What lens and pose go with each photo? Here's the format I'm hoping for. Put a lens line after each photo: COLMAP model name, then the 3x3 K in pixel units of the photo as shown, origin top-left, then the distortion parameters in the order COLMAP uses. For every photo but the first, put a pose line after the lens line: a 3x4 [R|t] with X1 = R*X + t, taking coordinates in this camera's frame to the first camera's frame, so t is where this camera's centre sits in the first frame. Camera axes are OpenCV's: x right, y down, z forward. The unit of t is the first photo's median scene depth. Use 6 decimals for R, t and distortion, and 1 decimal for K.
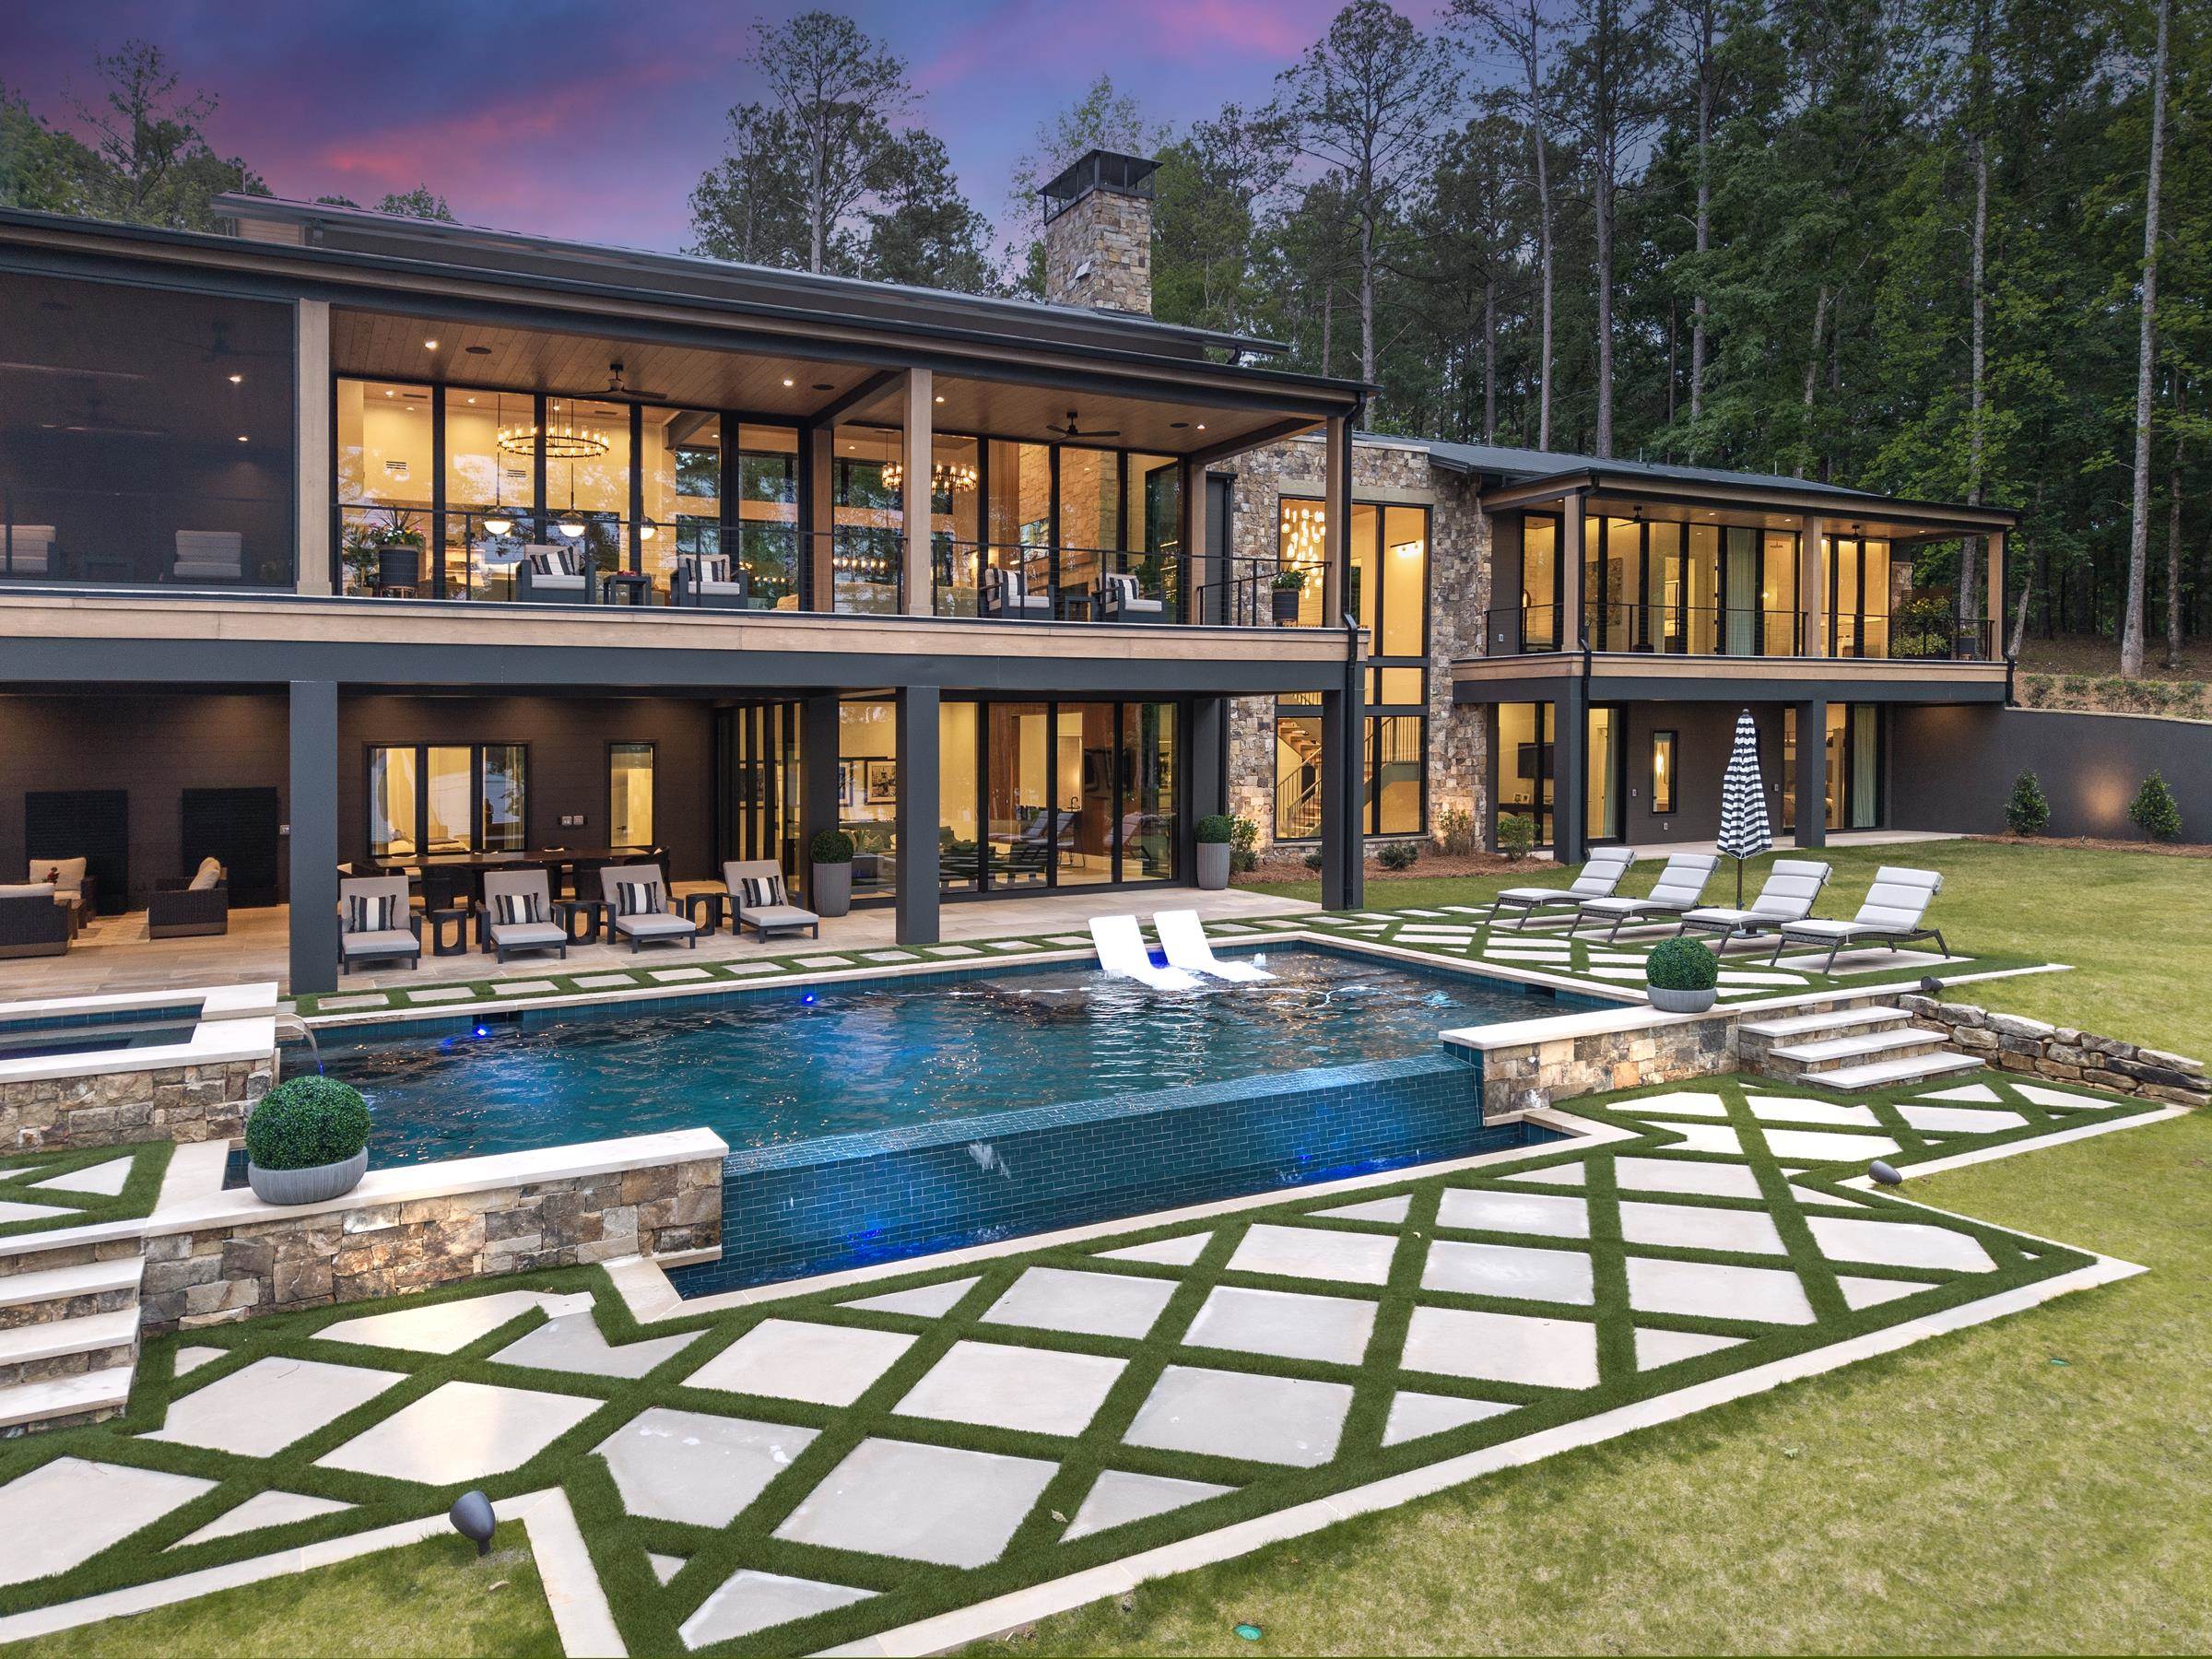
lens RADIAL K [[1468.3, 0, 1066.3], [0, 1468.3, 806.6], [0, 0, 1]] dist [0.030099, -0.022558]
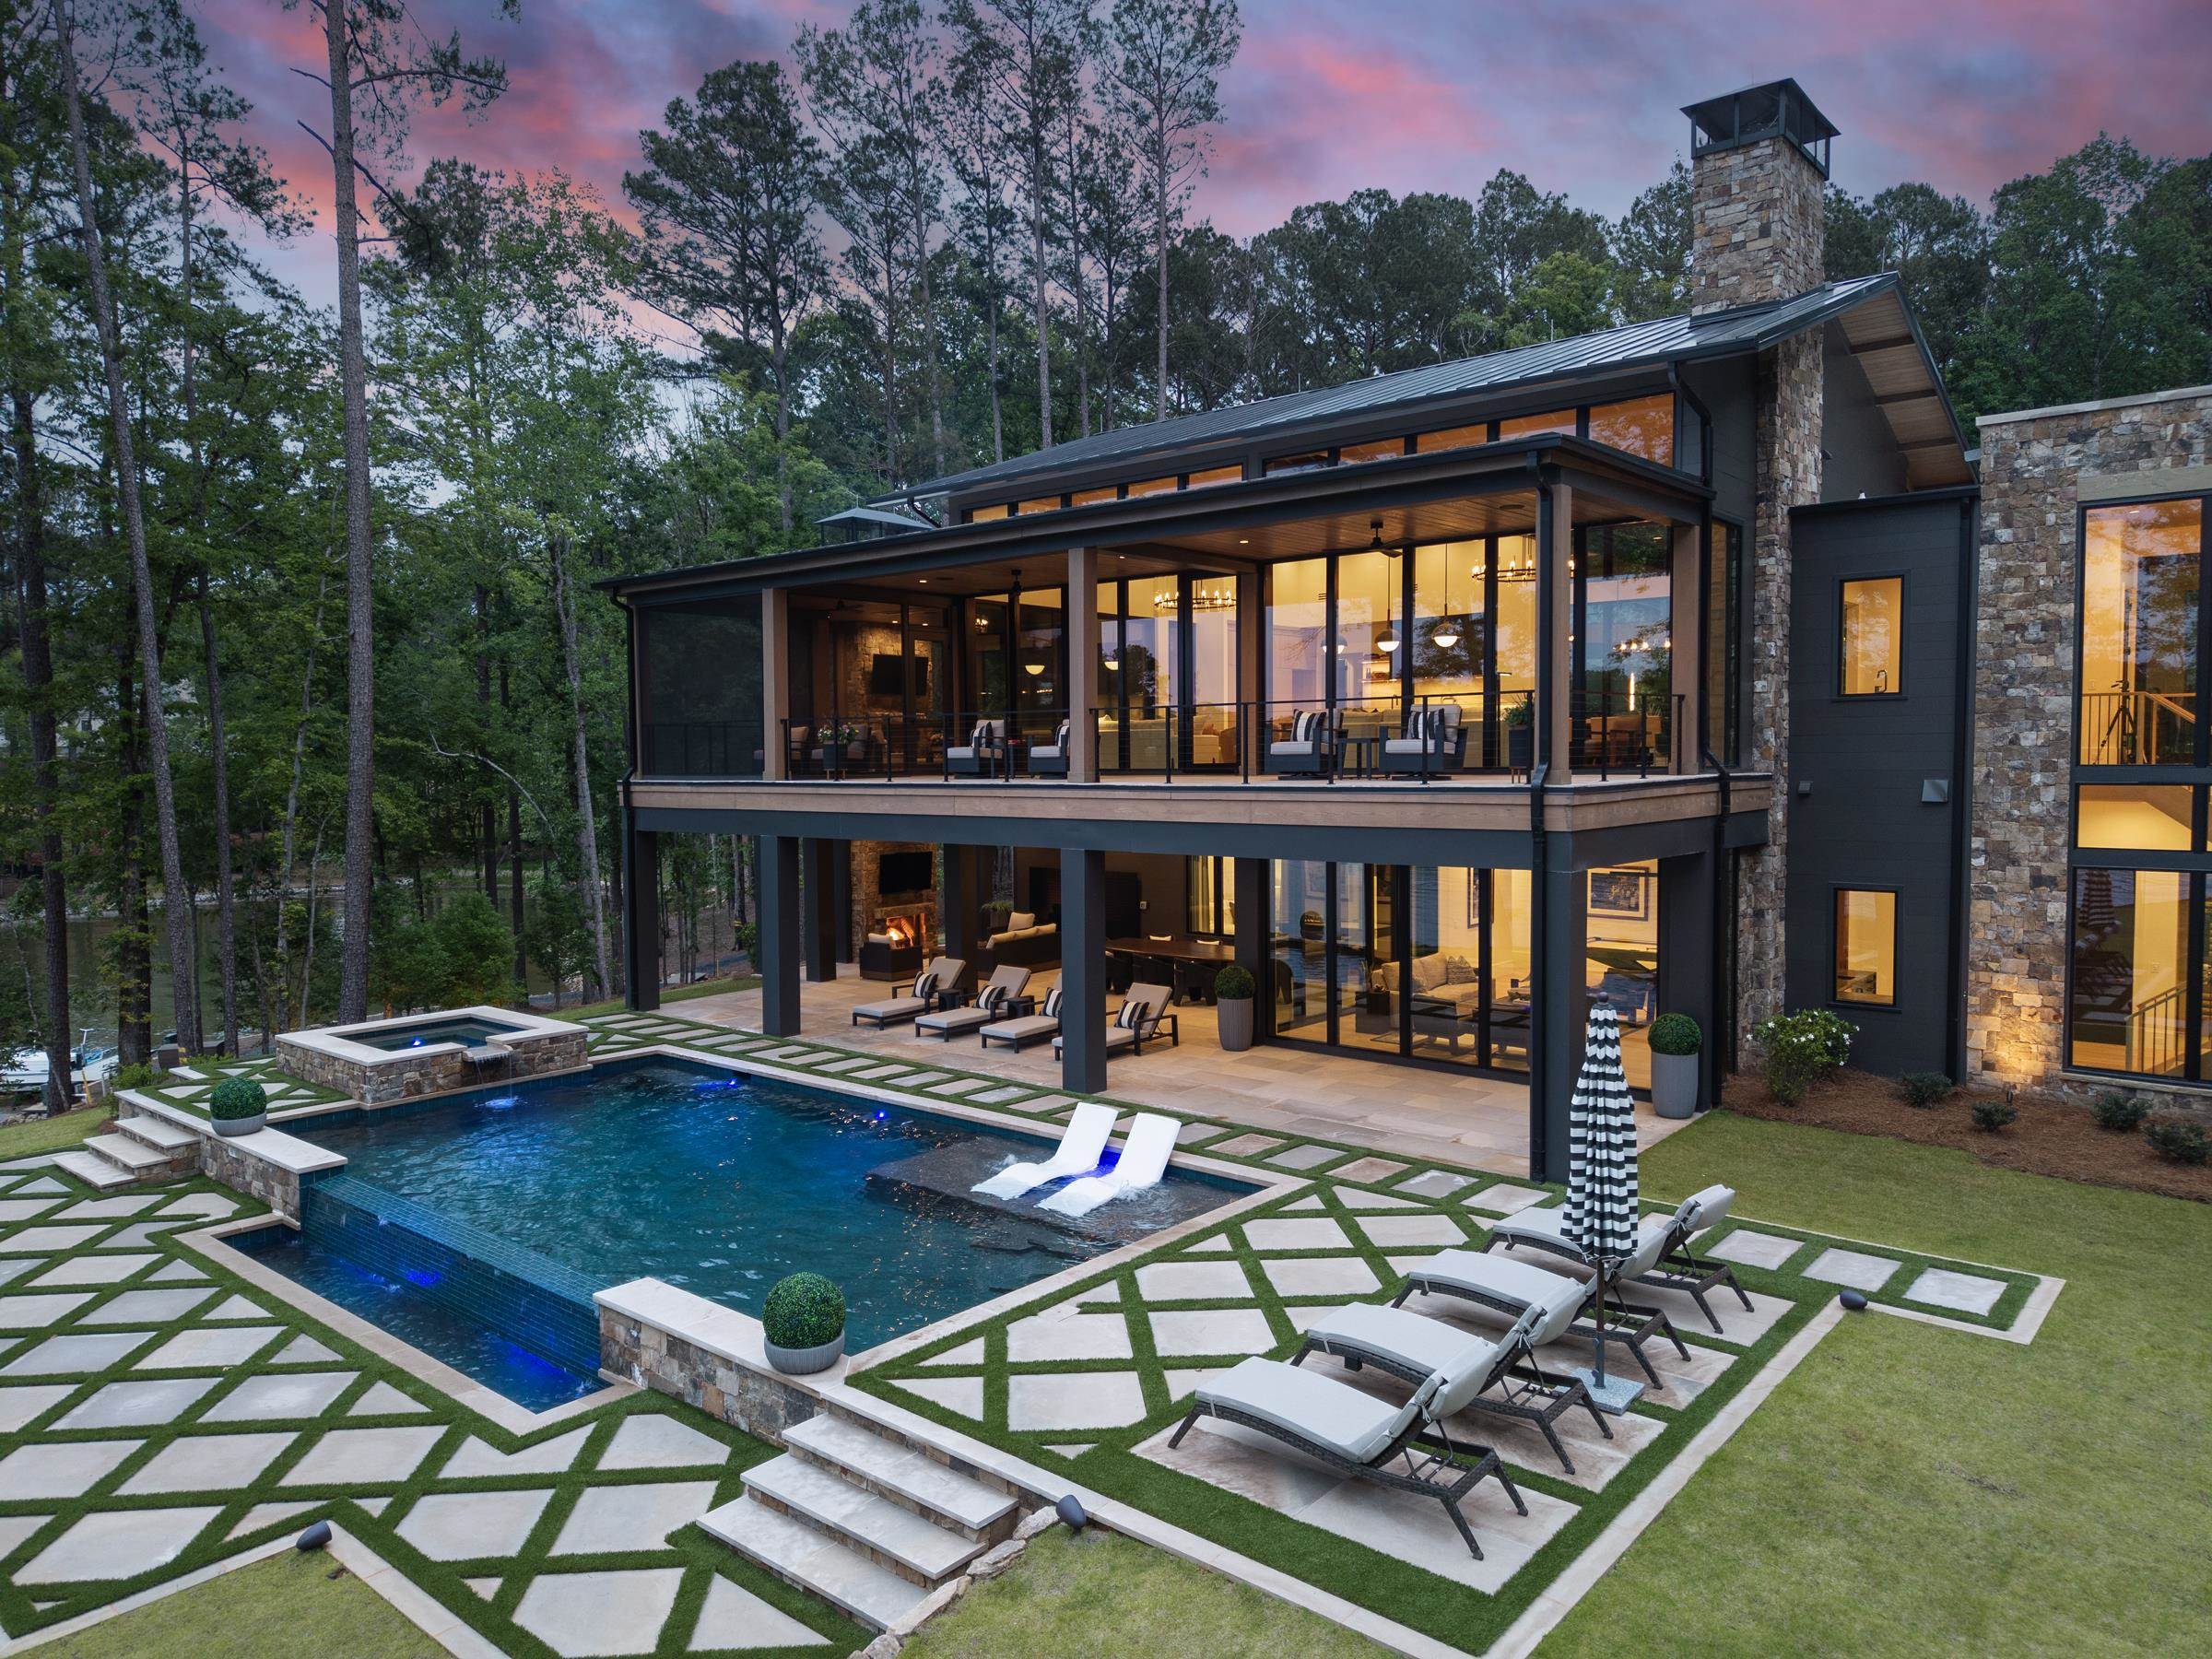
lens RADIAL K [[1468.3, 0, 1060.6], [0, 1468.3, 847.7], [0, 0, 1]] dist [0.030099, -0.022558]
pose [[0.383055, 0.065734, -0.921384, 0.647288], [-0.032784, 0.997804, 0.057556, -0.107157], [0.923144, 0.008160, 0.384369, 0.438974]]
